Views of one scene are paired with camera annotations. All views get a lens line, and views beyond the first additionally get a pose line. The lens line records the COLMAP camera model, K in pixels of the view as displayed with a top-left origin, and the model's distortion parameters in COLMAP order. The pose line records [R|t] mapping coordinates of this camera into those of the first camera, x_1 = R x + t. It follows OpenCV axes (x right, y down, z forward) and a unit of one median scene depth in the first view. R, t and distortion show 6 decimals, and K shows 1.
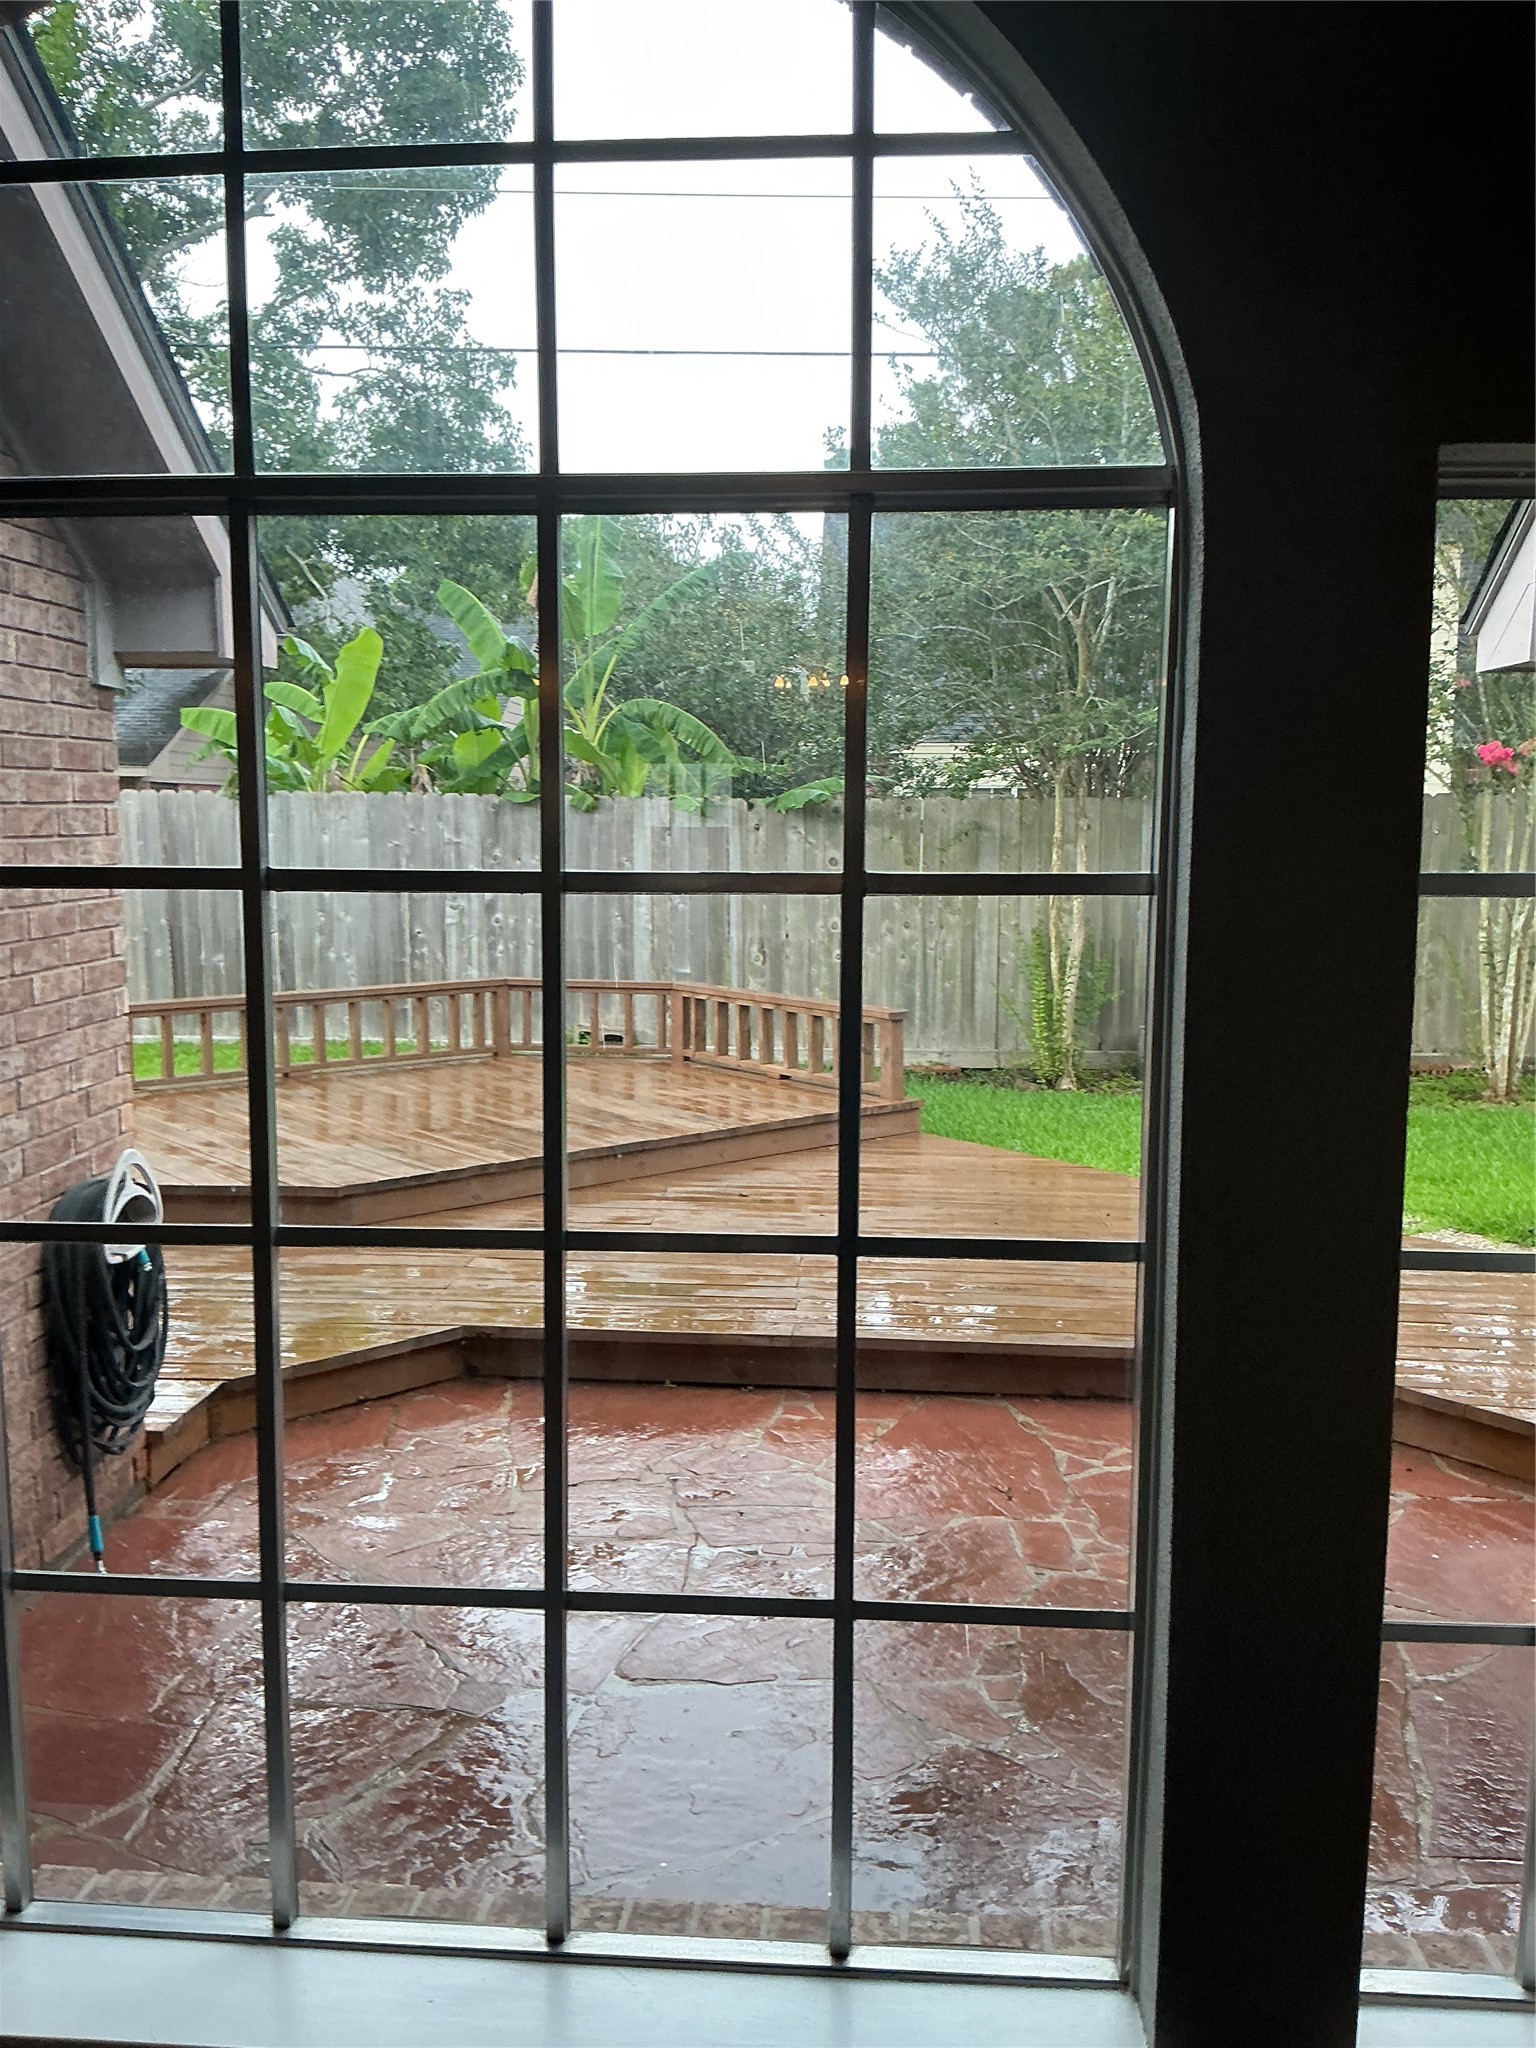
lens RADIAL K [[1690.1, 0, 768.0], [0, 1690.1, 1024.0], [0, 0, 1]] dist [0.007925, 0.001378]
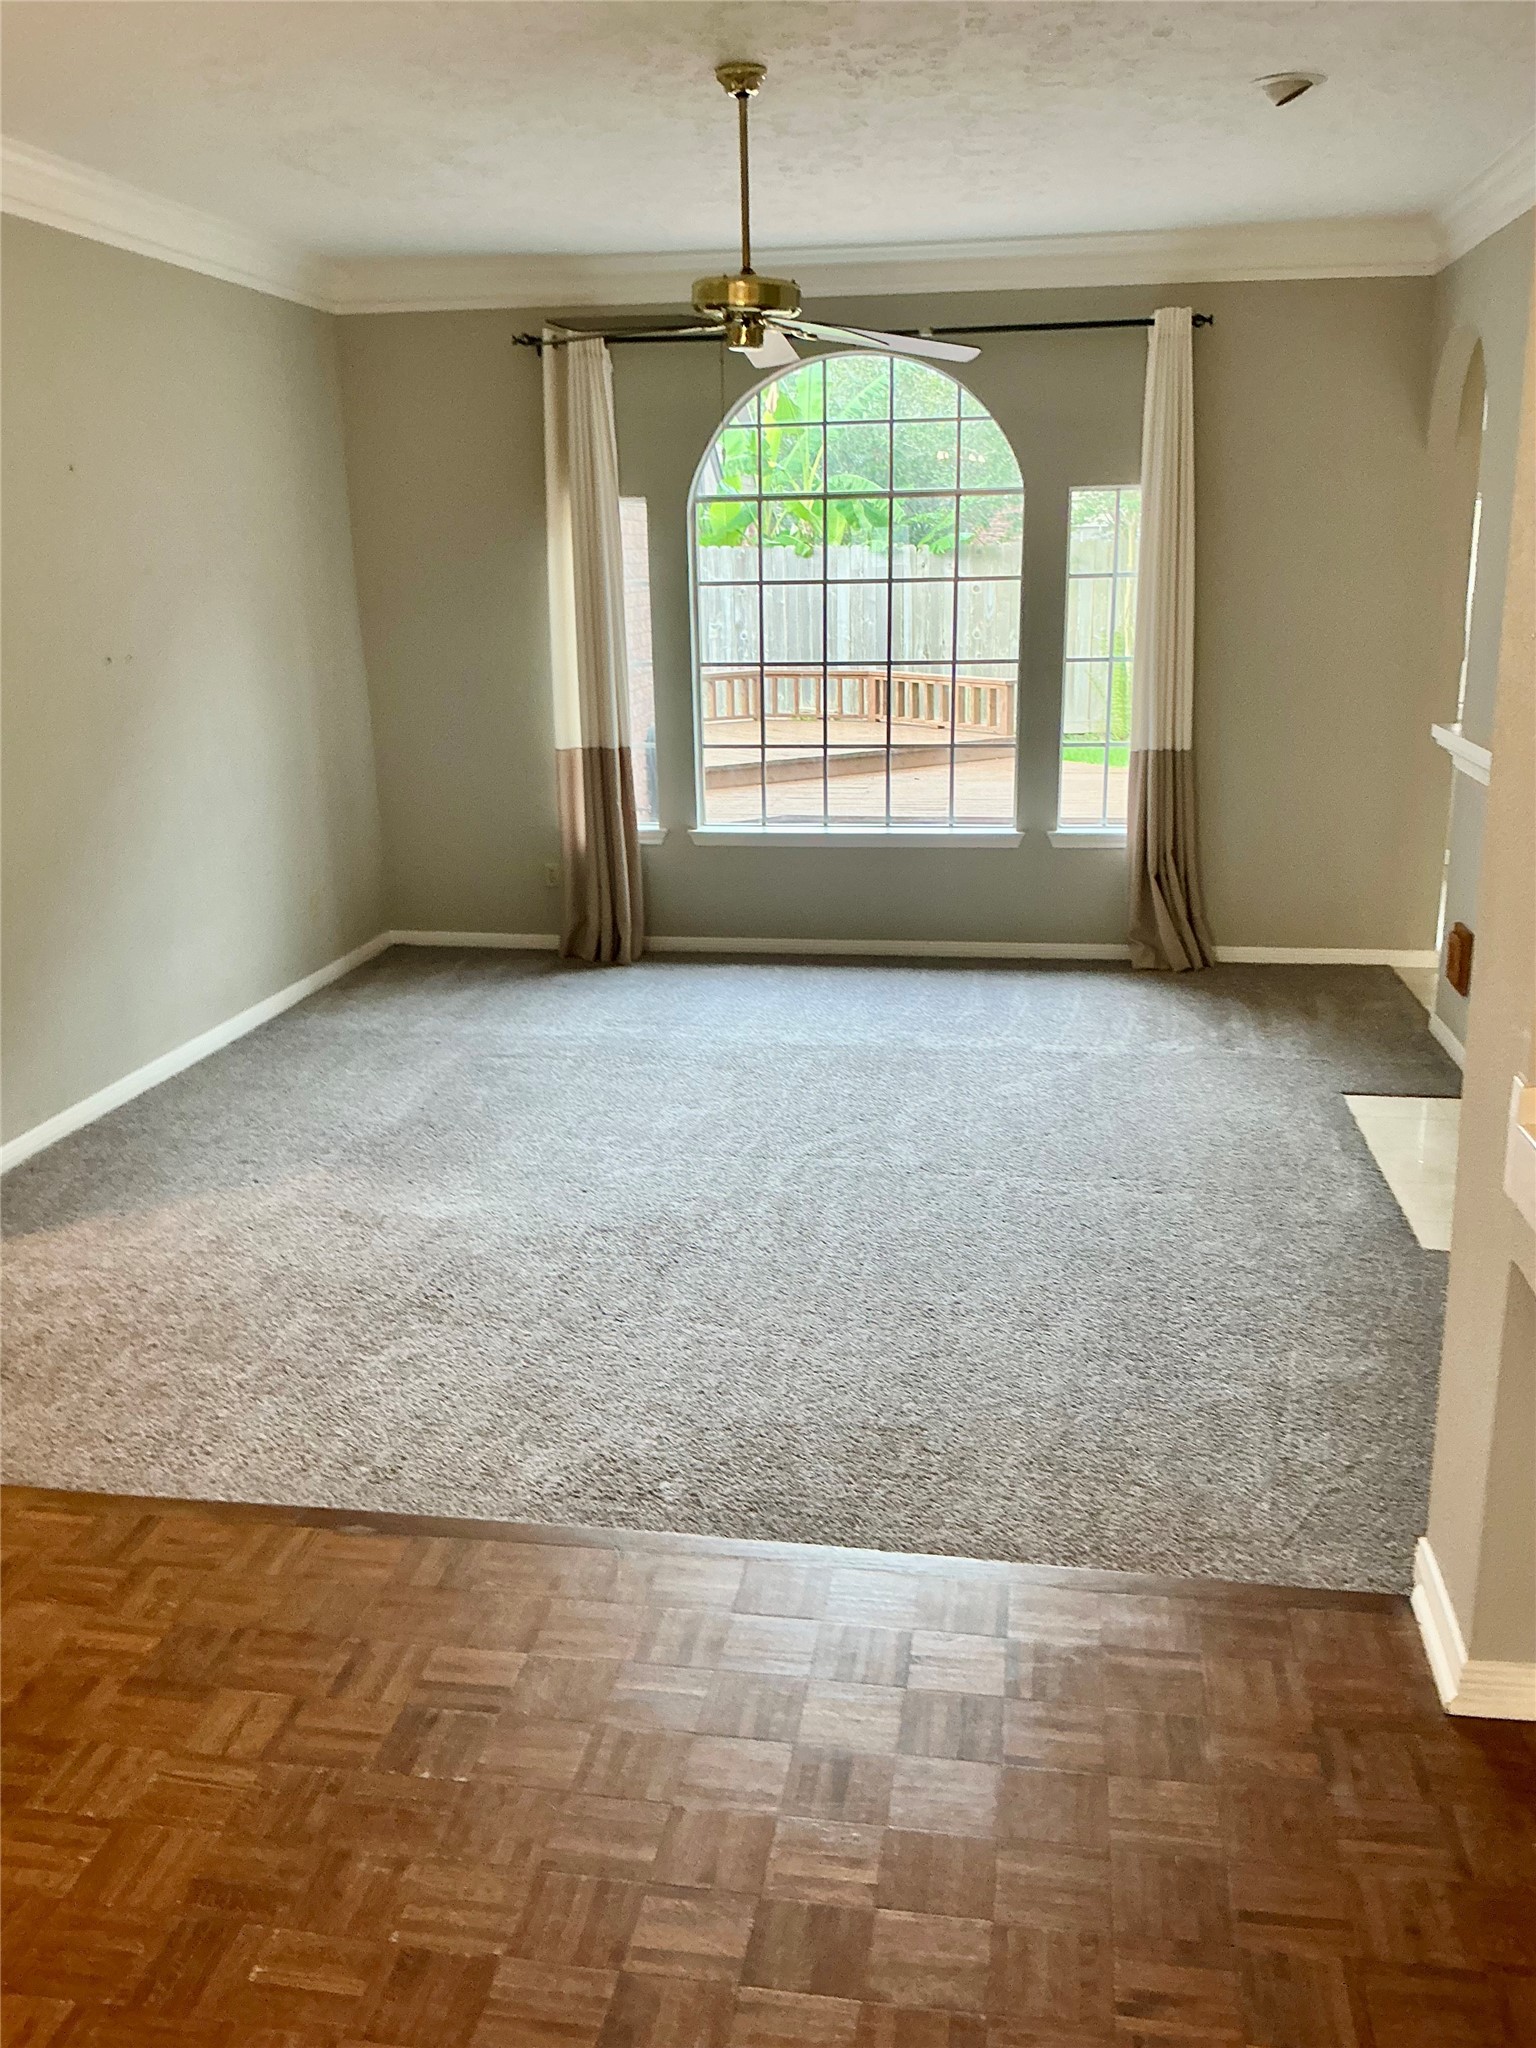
lens RADIAL K [[1690.1, 0, 768.0], [0, 1690.1, 1024.0], [0, 0, 1]] dist [0.007925, 0.001378]
pose [[0.995705, 0.006036, -0.092388, -0.003772], [0.007773, 0.988899, 0.148385, 0.060272], [0.092258, -0.148466, 0.984605, -0.537373]]
